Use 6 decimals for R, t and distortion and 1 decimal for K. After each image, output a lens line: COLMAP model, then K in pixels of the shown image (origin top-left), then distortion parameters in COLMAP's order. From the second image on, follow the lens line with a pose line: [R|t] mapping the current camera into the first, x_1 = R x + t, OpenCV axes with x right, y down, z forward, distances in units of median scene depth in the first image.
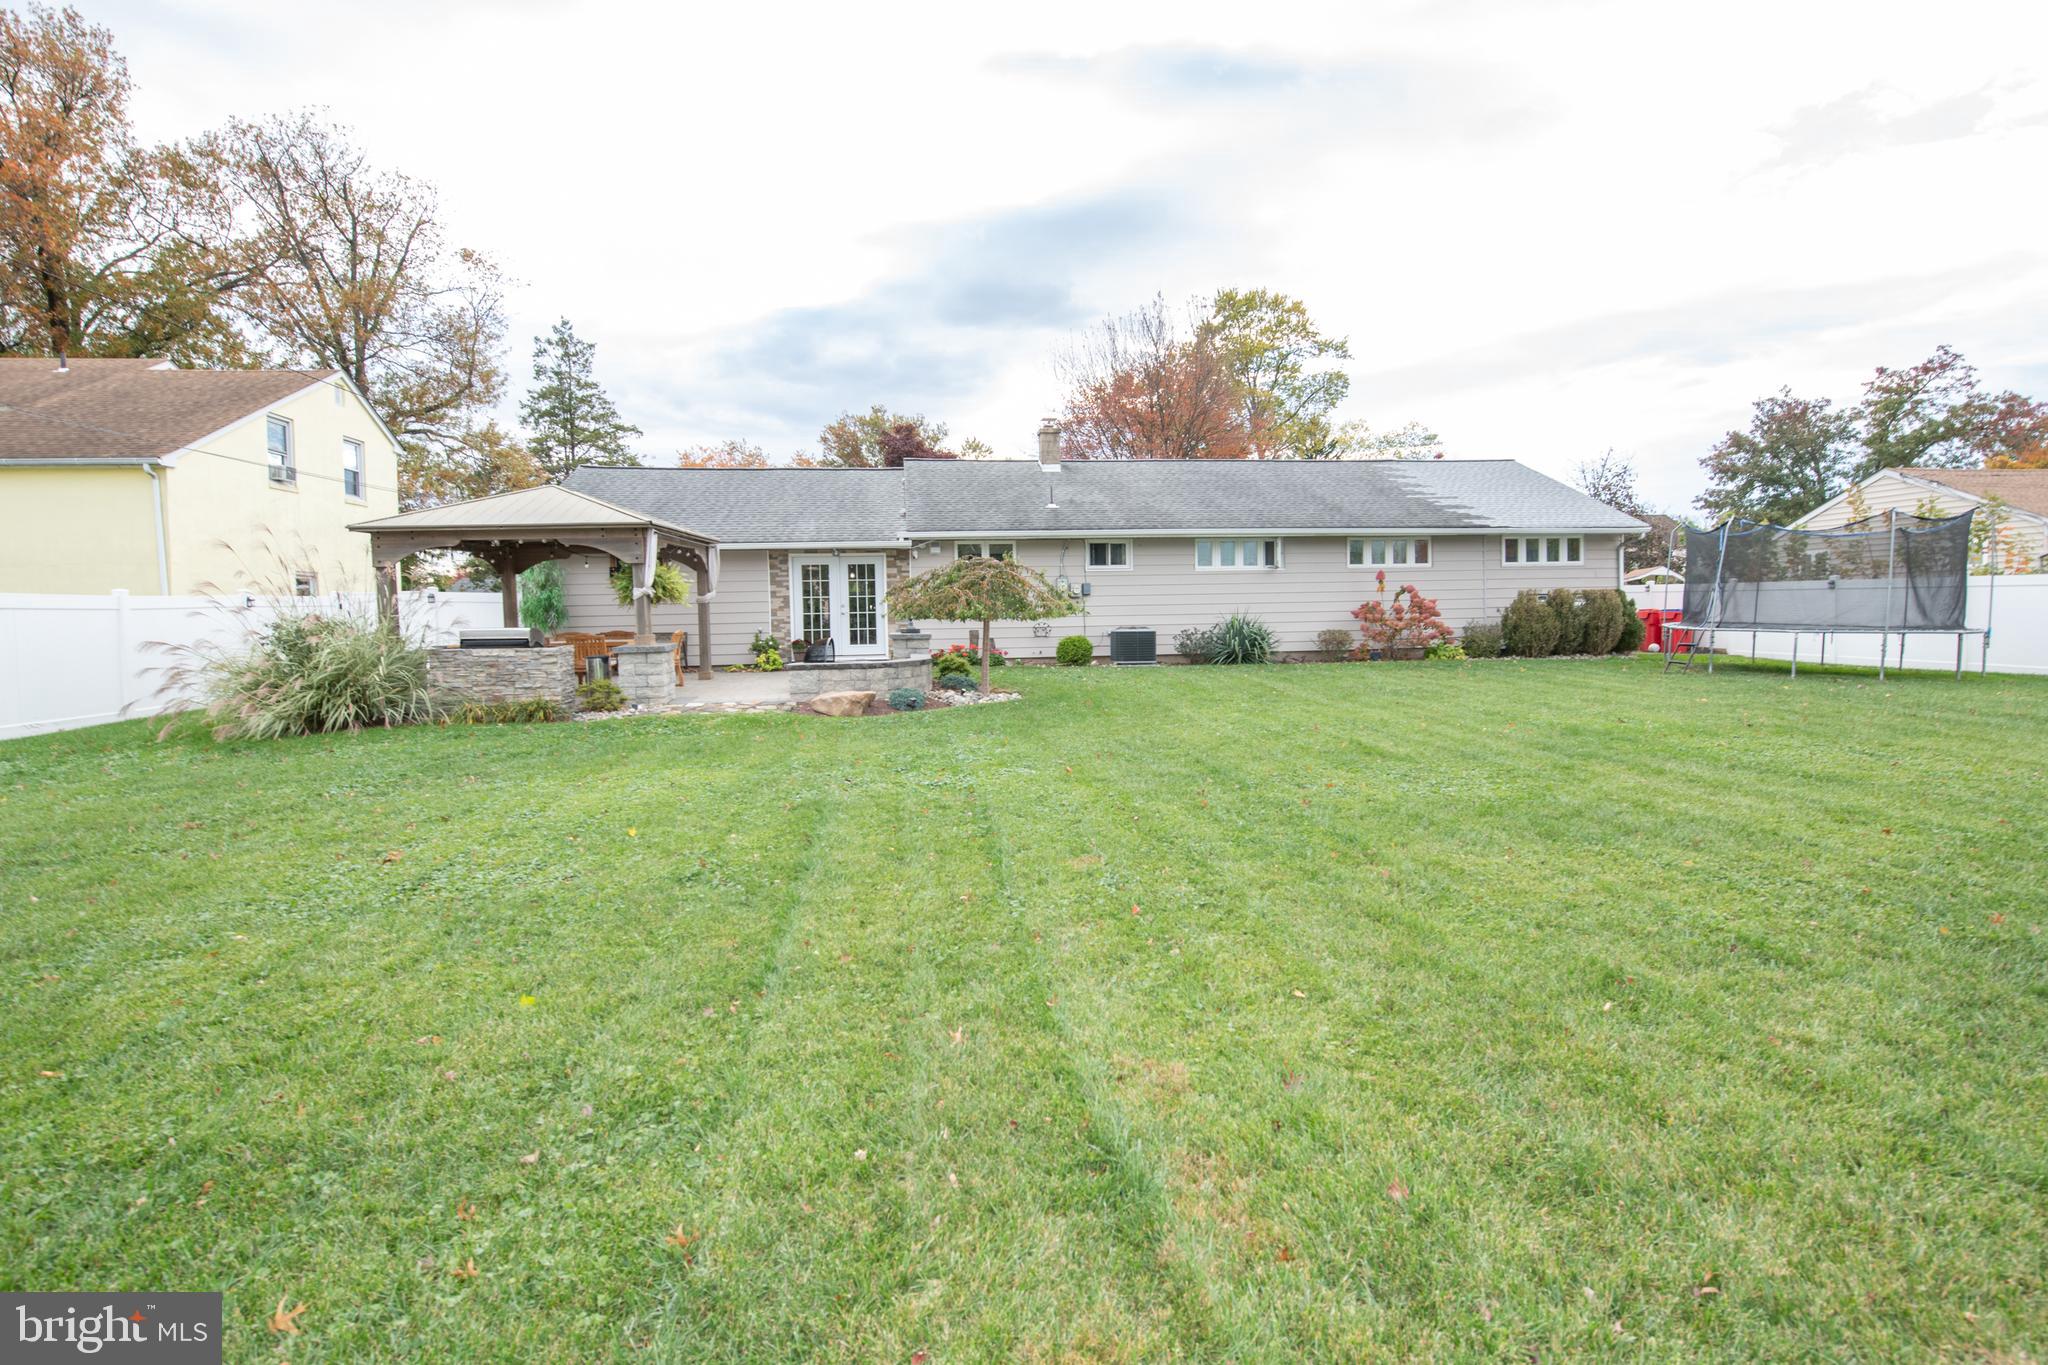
lens RADIAL K [[907.8, 0, 1022.1], [0, 907.8, 682.3], [0, 0, 1]] dist [-0.010919, -0.000152]
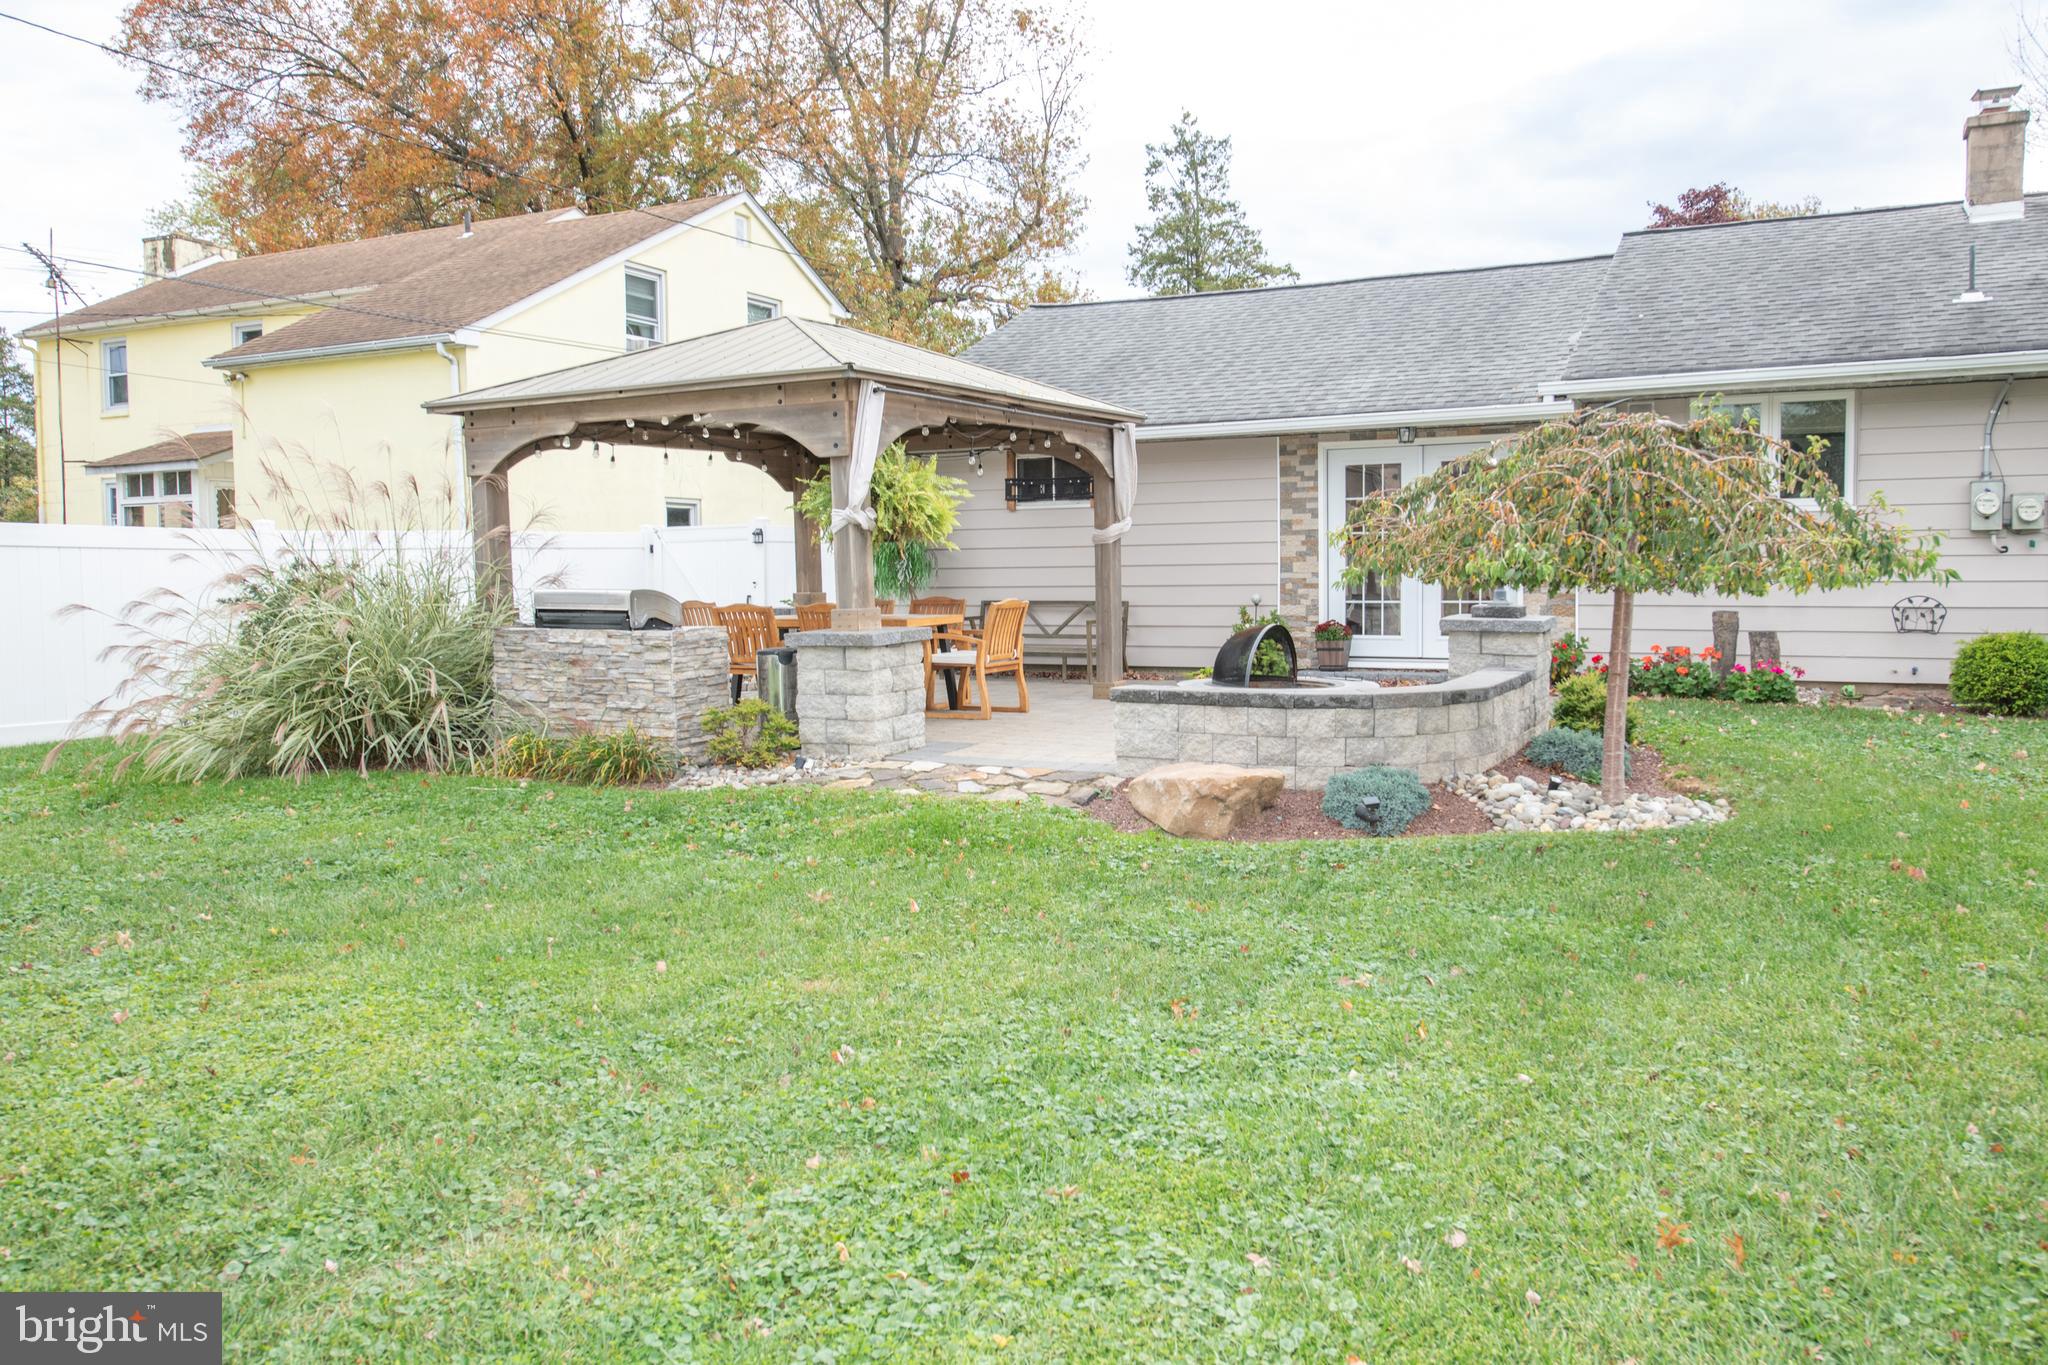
lens RADIAL K [[1531.4, 0, 1025.8], [0, 1531.4, 674.1], [0, 0, 1]] dist [-0.004250, 0.002466]
pose [[0.840532, 0.046311, -0.539779, 0.055538], [-0.049481, 0.998738, 0.008637, -0.018499], [0.539497, 0.019449, 0.841763, 0.236513]]
